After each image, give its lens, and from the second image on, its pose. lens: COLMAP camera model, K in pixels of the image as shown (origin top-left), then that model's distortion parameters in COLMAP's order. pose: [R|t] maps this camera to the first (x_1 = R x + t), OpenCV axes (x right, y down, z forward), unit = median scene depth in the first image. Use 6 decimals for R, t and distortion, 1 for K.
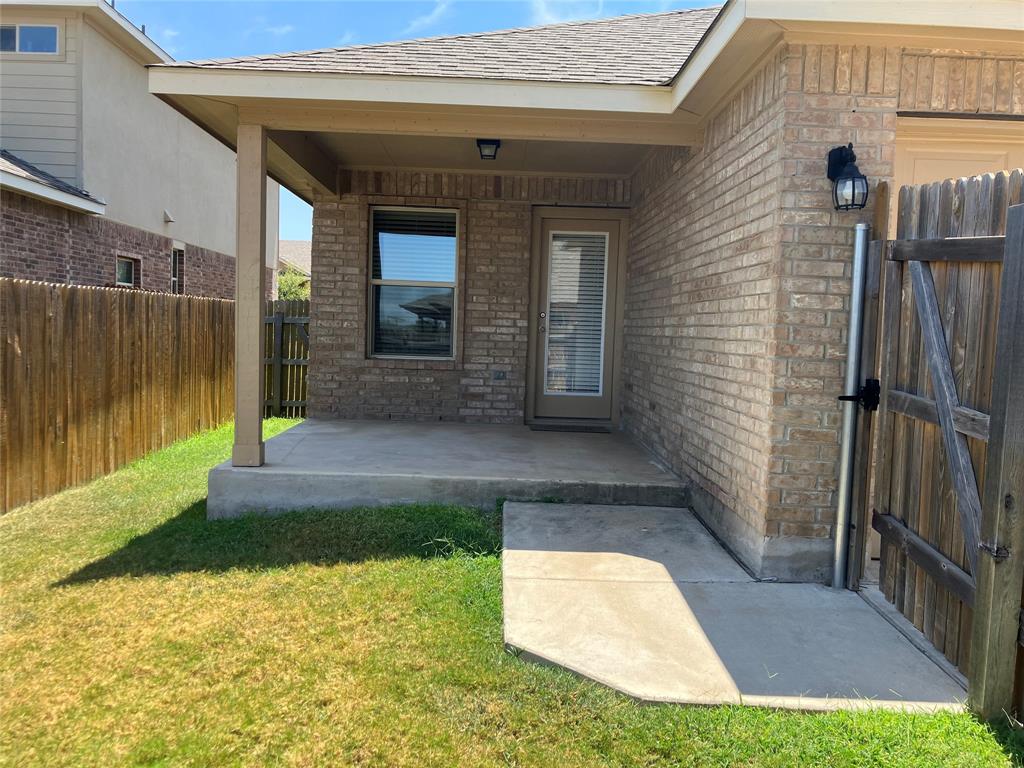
lens RADIAL K [[854.0, 0, 510.6], [0, 854.0, 385.4], [0, 0, 1]] dist [0.030024, -0.036757]
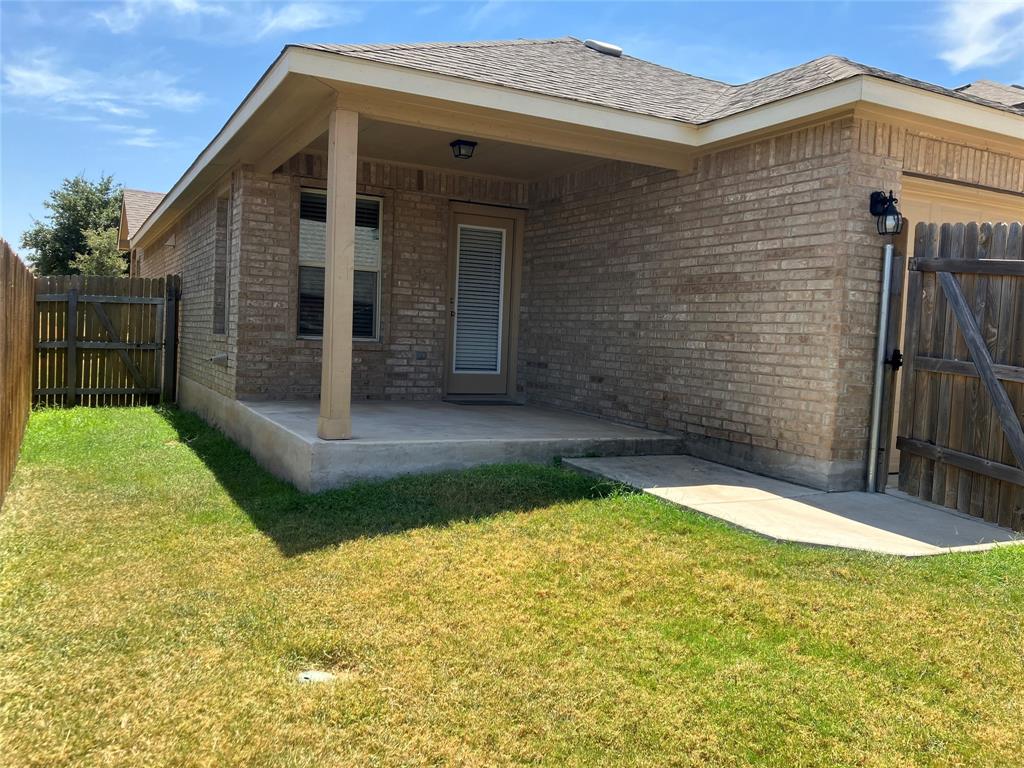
lens RADIAL K [[854.0, 0, 509.4], [0, 854.0, 383.9], [0, 0, 1]] dist [0.030024, -0.036757]
pose [[0.890323, -0.018162, 0.454967, -0.632453], [0.013542, 0.999818, 0.013413, 0.017190], [-0.455128, -0.005781, 0.890407, -0.017456]]
